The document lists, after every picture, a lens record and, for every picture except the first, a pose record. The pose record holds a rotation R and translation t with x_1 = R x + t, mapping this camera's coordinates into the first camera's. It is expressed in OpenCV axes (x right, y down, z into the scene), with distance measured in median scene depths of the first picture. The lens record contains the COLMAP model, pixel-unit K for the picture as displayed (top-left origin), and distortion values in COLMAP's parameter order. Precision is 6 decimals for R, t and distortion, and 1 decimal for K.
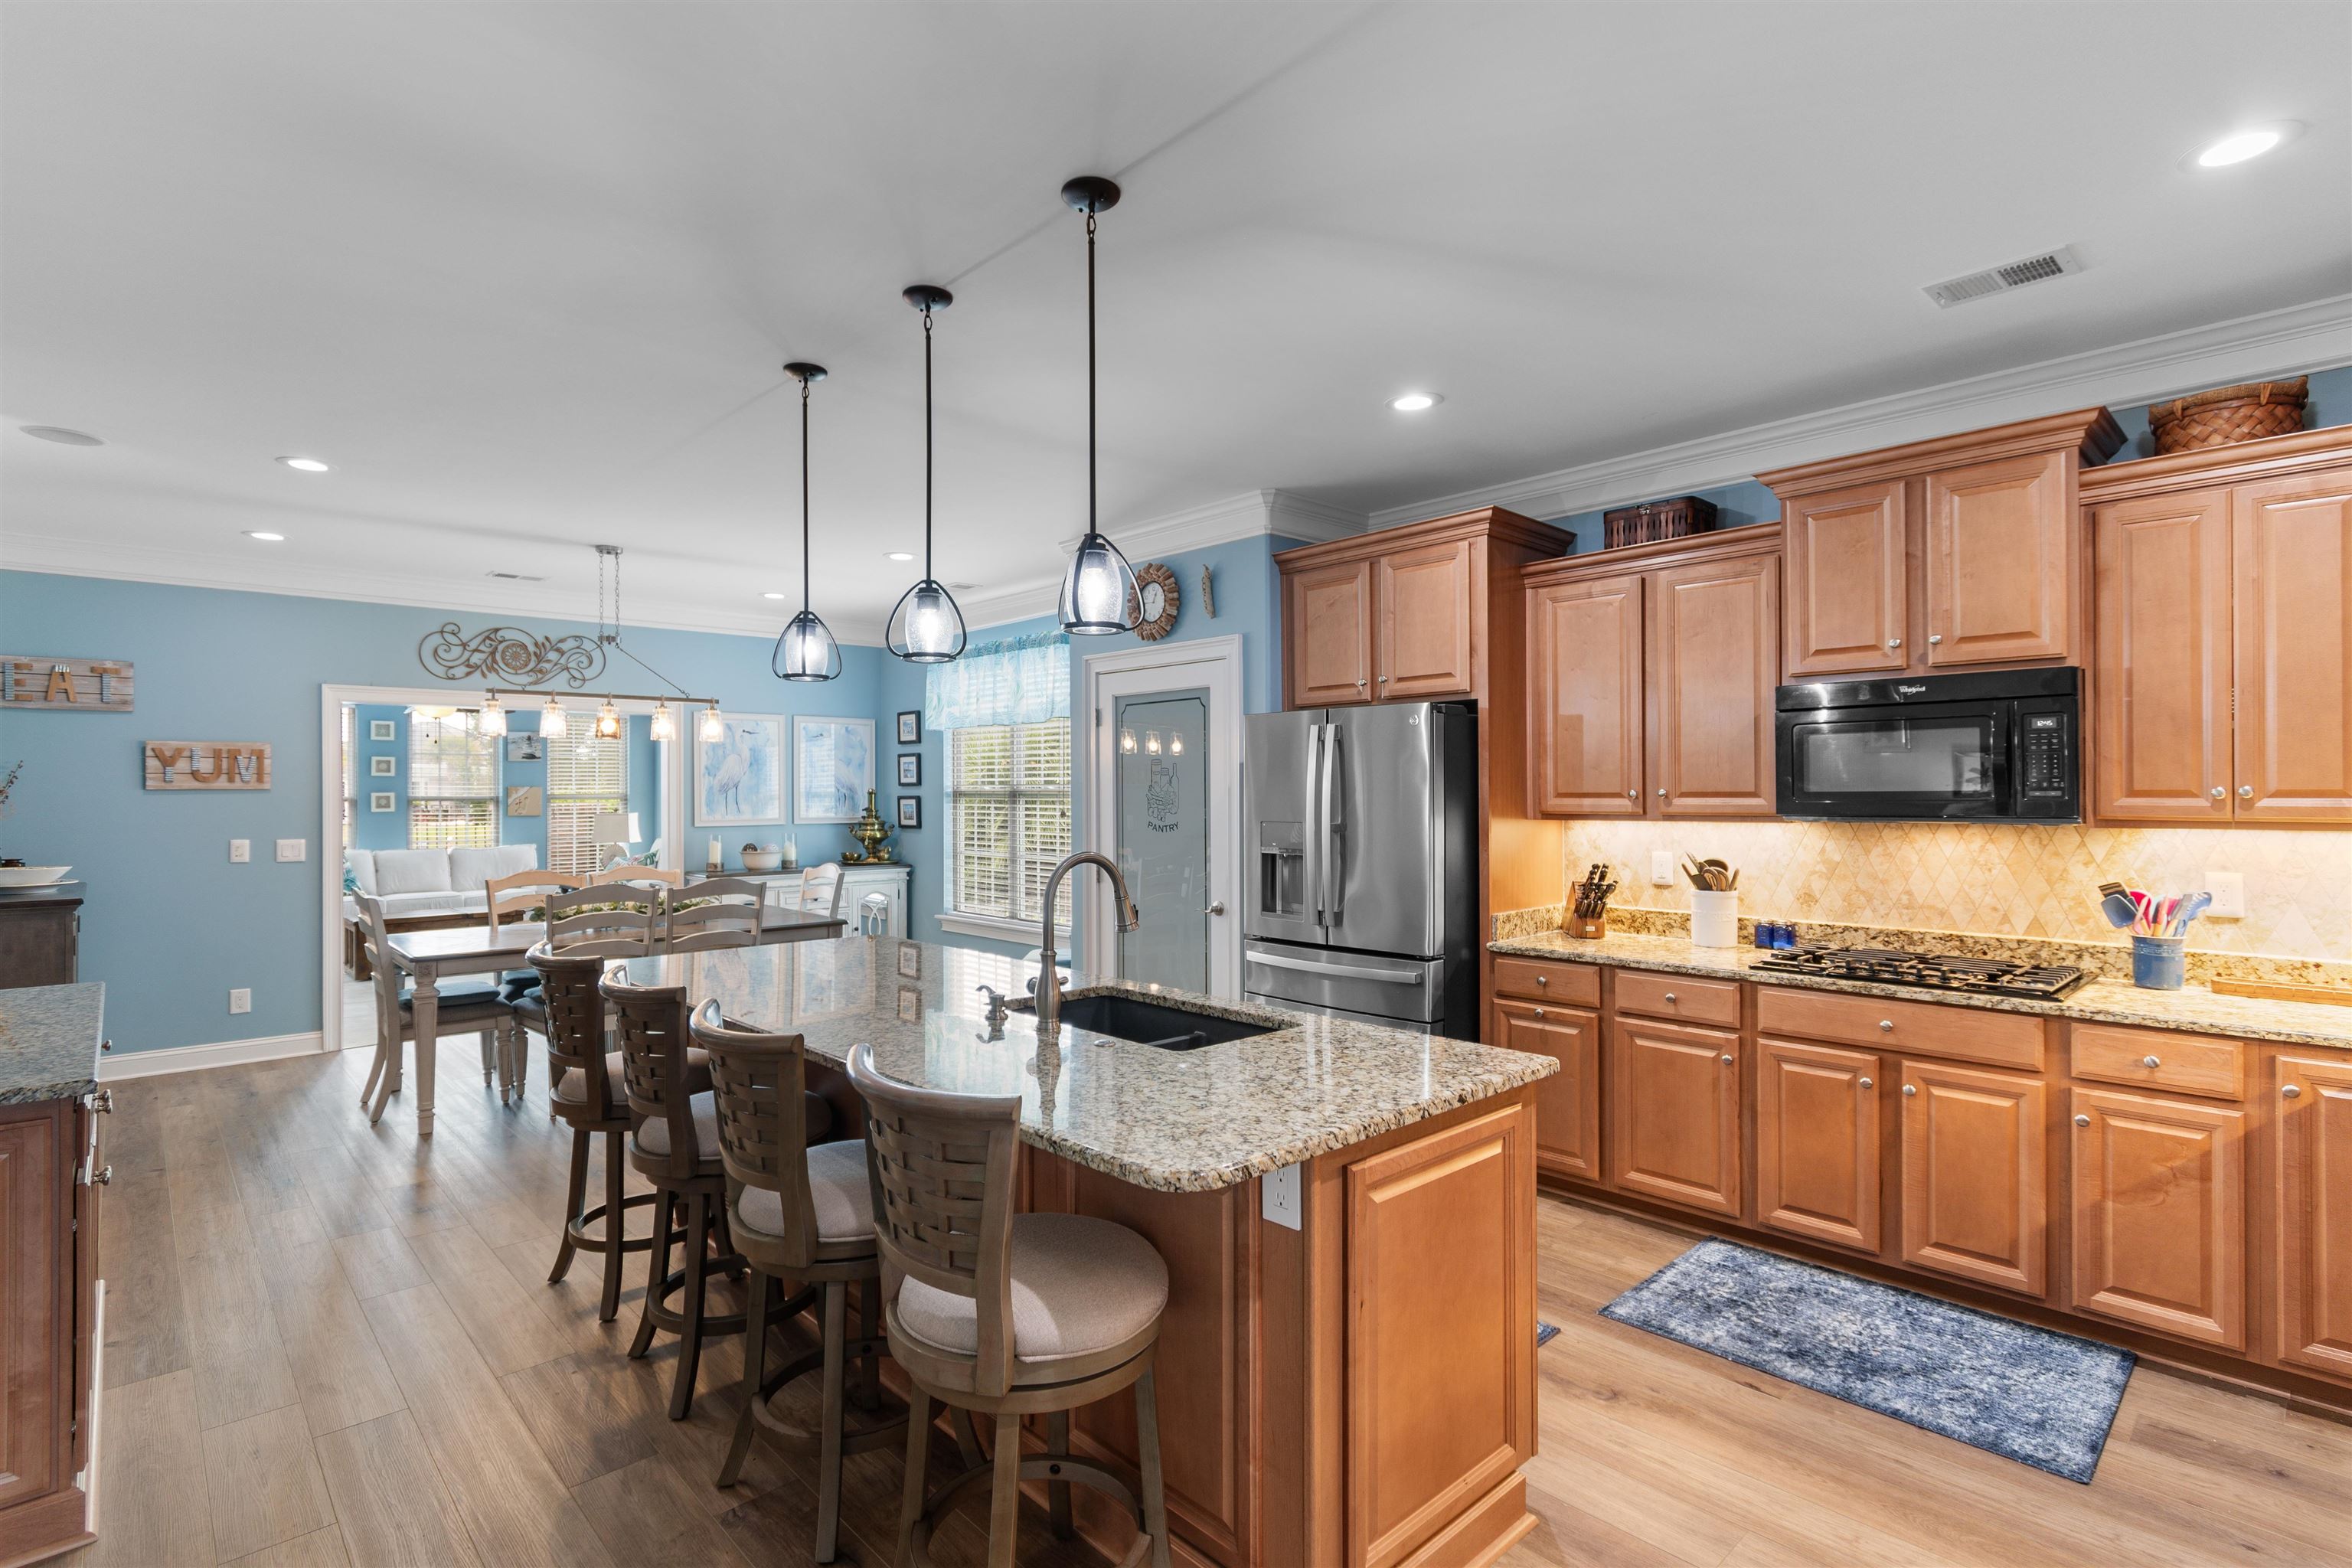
lens RADIAL K [[1114.6, 0, 1185.6], [0, 1114.6, 793.0], [0, 0, 1]] dist [0.002540, 0.000140]
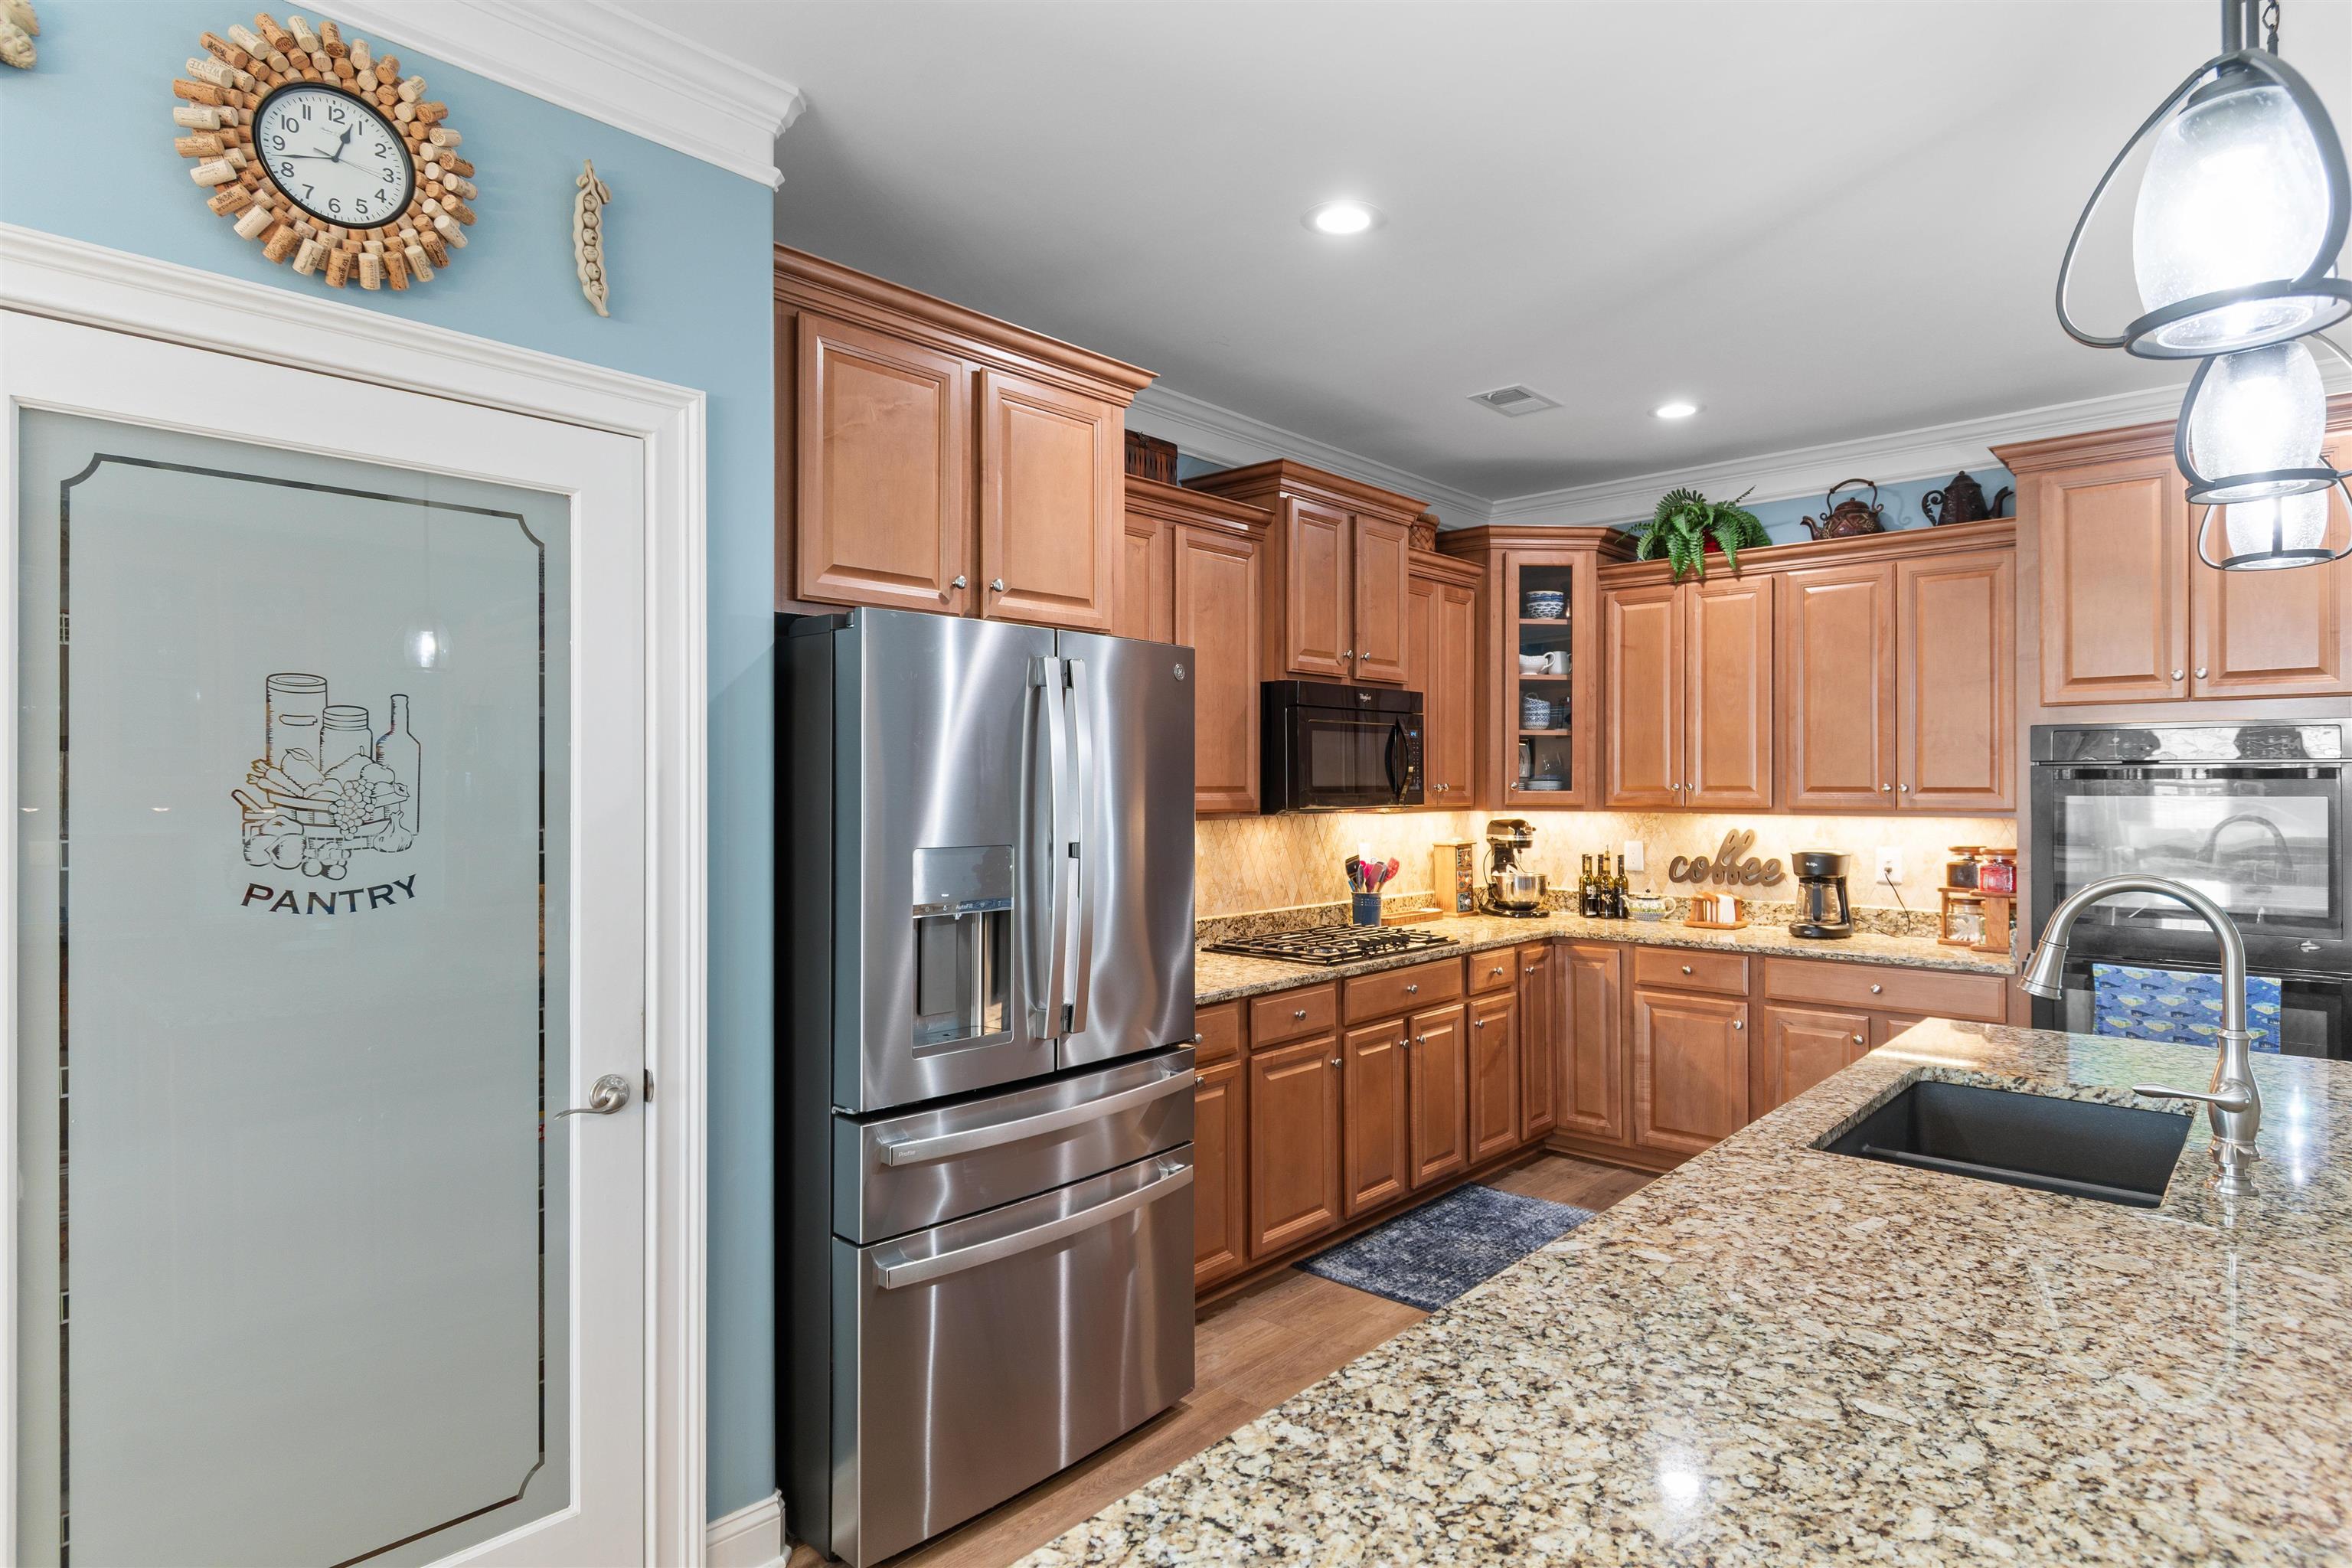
lens RADIAL K [[1243.1, 0, 1179.8], [0, 1243.1, 780.6], [0, 0, 1]] dist [0.009338, -0.010272]
pose [[-0.064906, 0.008877, 0.997852, -0.542606], [0.003059, 0.999958, -0.008697, 0.003260], [-0.997887, 0.002488, -0.064930, 1.124577]]
